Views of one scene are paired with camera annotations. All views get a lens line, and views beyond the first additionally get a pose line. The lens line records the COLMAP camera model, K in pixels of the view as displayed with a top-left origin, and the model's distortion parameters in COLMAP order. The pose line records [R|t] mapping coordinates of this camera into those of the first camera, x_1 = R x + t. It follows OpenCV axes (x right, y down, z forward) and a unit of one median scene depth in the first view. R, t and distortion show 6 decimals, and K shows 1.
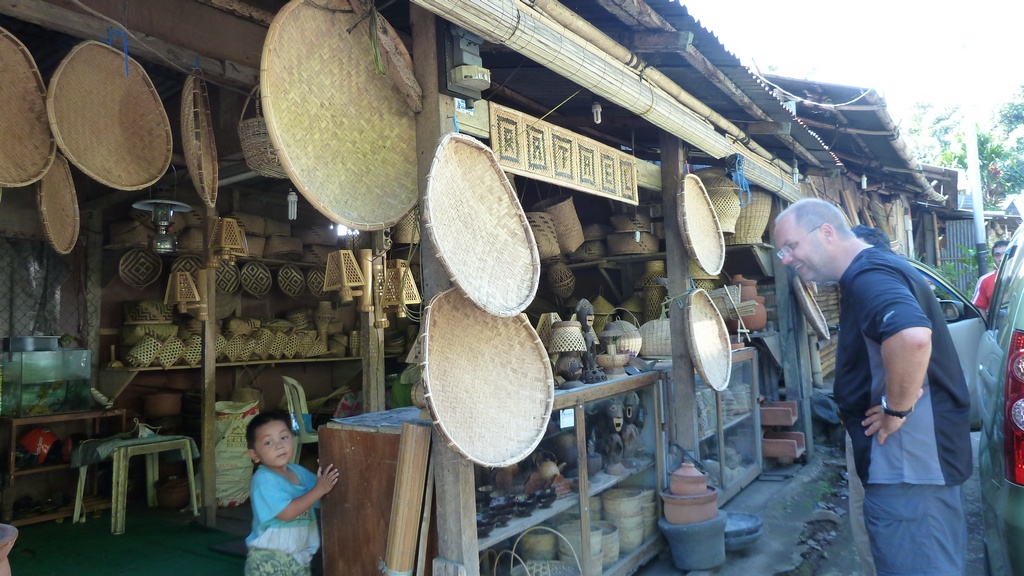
lens RADIAL K [[745.8, 0, 512.0], [0, 745.8, 288.0], [0, 0, 1]] dist [-0.007233, -0.000892]
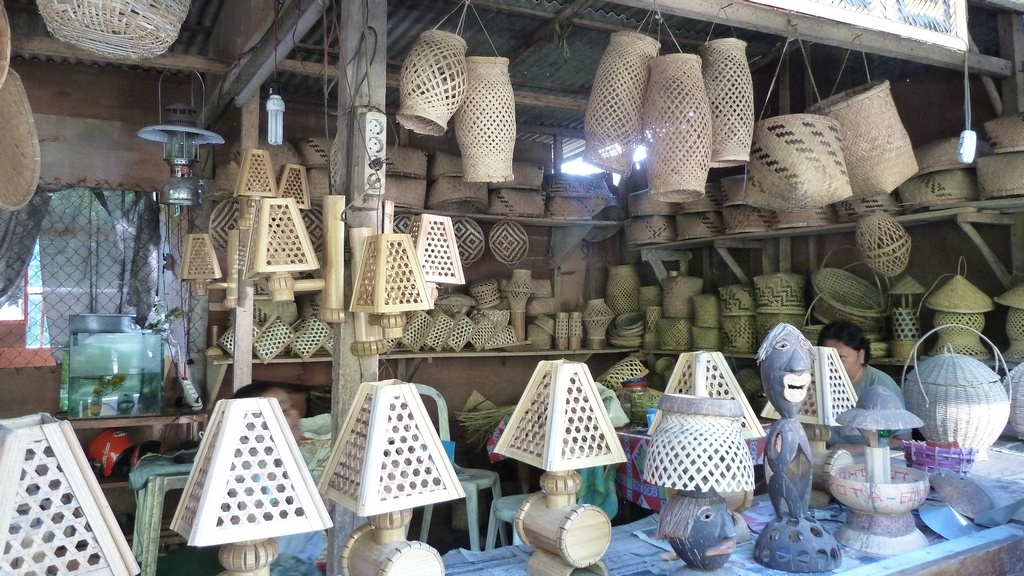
lens RADIAL K [[795.6, 0, 512.0], [0, 795.6, 288.0], [0, 0, 1]] dist [-0.034857, -0.003475]
pose [[0.886569, 0.036563, -0.461150, 0.107559], [-0.005640, 0.997652, 0.068257, -0.019279], [0.462562, -0.057914, 0.884693, 0.416007]]
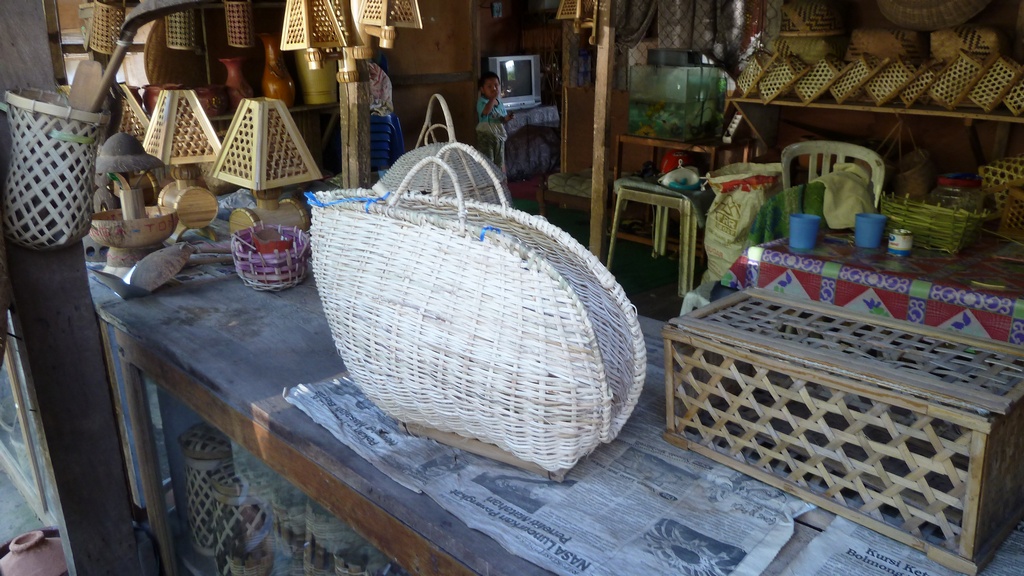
lens RADIAL K [[795.6, 0, 512.0], [0, 795.6, 288.0], [0, 0, 1]] dist [-0.034857, -0.003475]
pose [[-0.195270, 0.343491, -0.918631, 0.341499], [0.081514, 0.939106, 0.333820, 0.000660], [0.977356, -0.009696, -0.211379, 0.901514]]
